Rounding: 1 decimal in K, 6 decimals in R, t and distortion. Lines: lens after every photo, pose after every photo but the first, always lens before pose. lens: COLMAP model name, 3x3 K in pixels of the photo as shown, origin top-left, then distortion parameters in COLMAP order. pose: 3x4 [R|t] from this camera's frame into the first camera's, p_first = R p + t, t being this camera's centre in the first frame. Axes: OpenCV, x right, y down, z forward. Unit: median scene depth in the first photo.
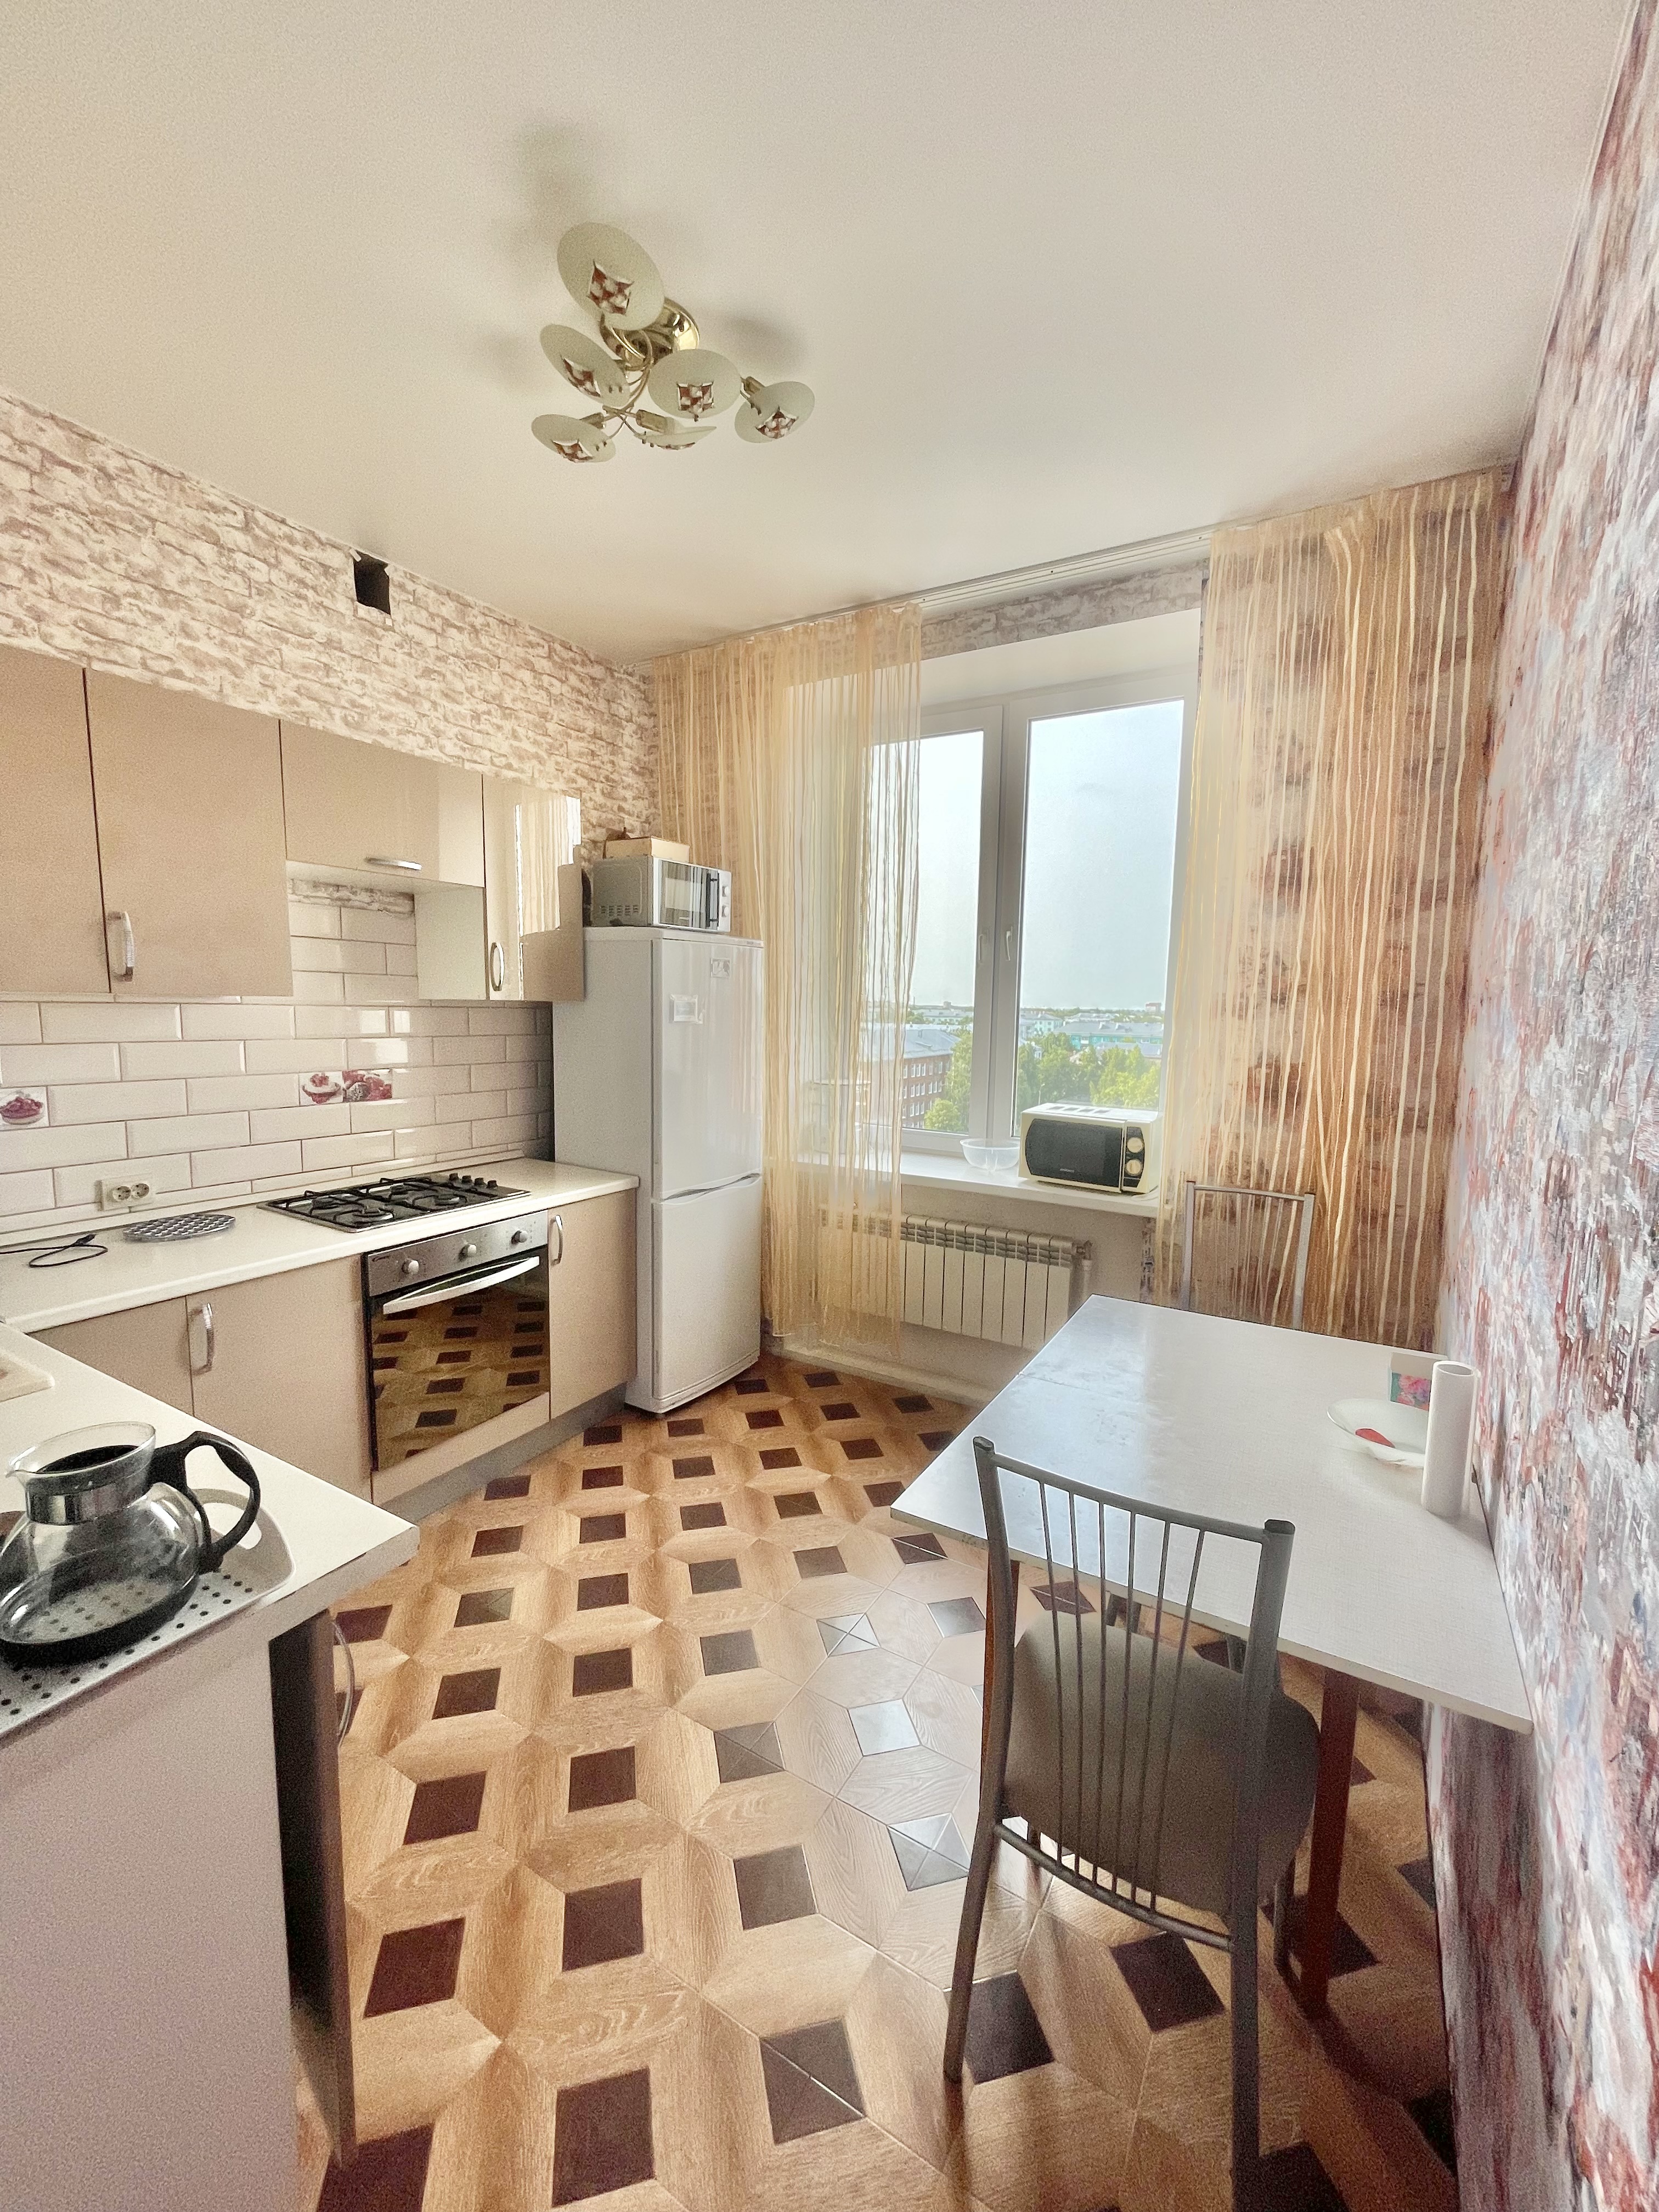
lens RADIAL K [[891.8, 0, 815.9], [0, 891.8, 1104.0], [0, 0, 1]] dist [-0.001359, 0.000474]
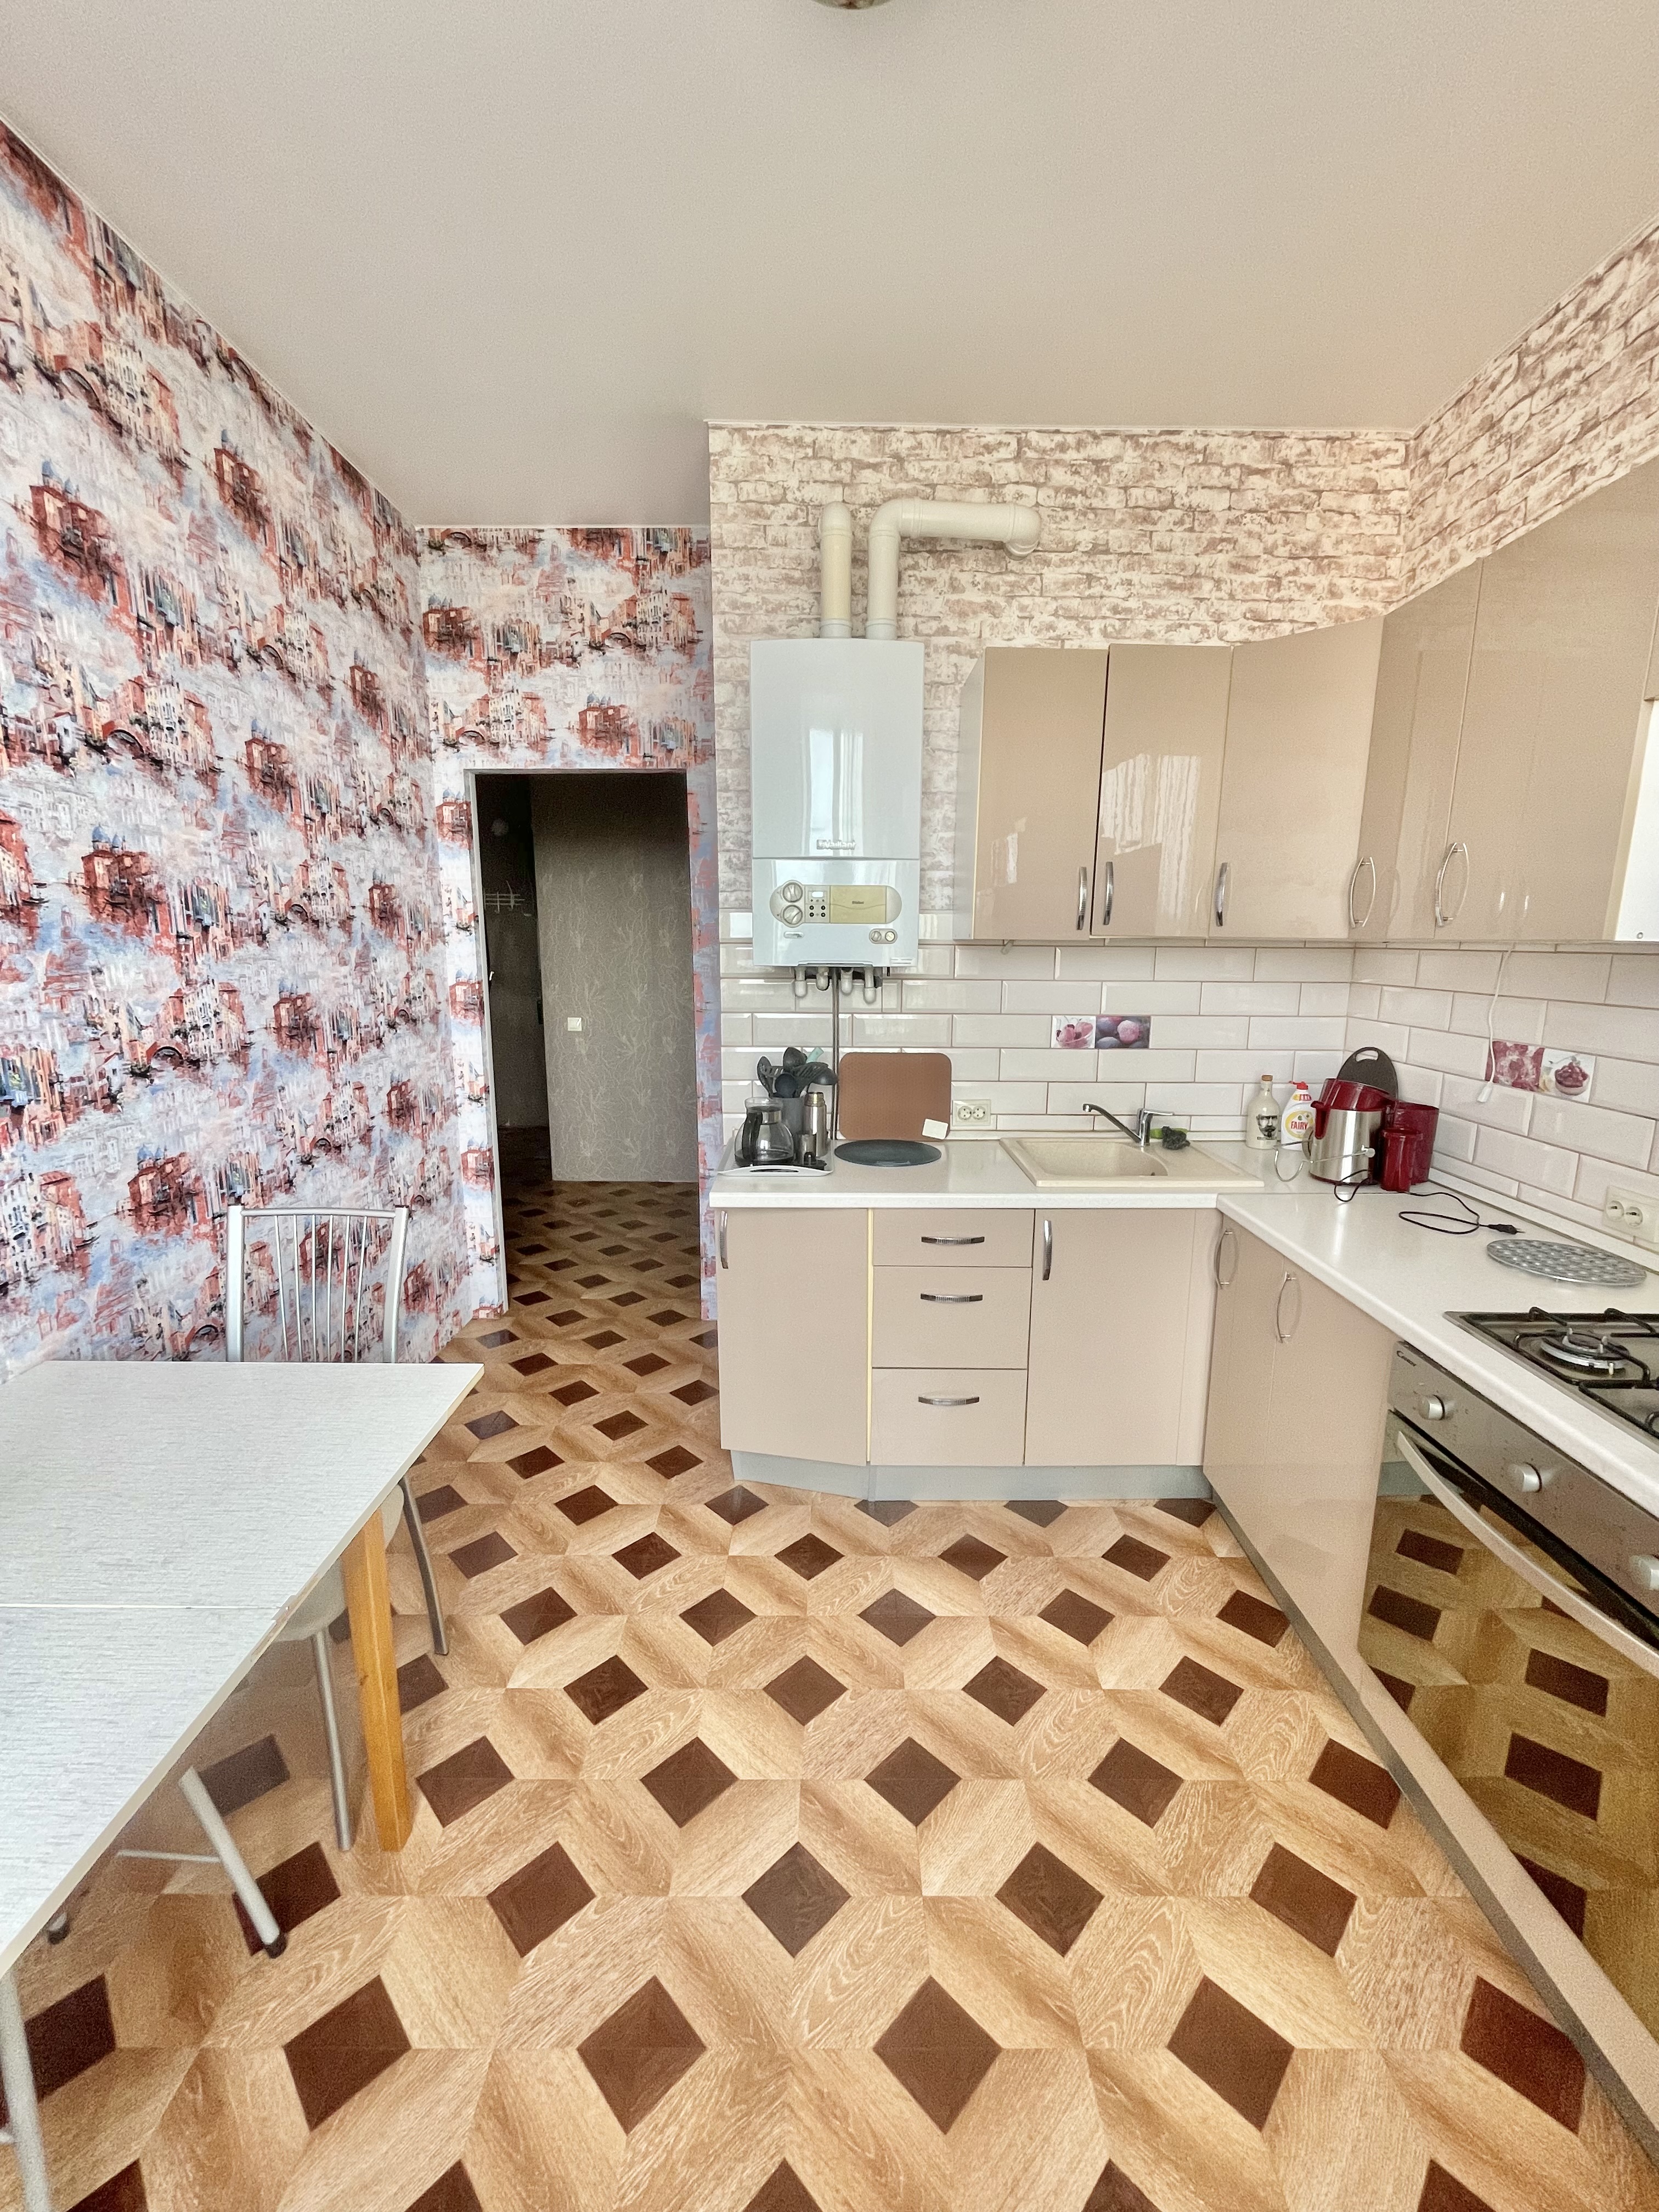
lens RADIAL K [[891.8, 0, 835.9], [0, 891.8, 1100.0], [0, 0, 1]] dist [-0.001359, 0.000474]
pose [[0.525616, 0.156943, -0.836120, 0.170701], [-0.106054, 0.987257, 0.118642, -0.034524], [0.844085, 0.026313, 0.535563, 0.288375]]
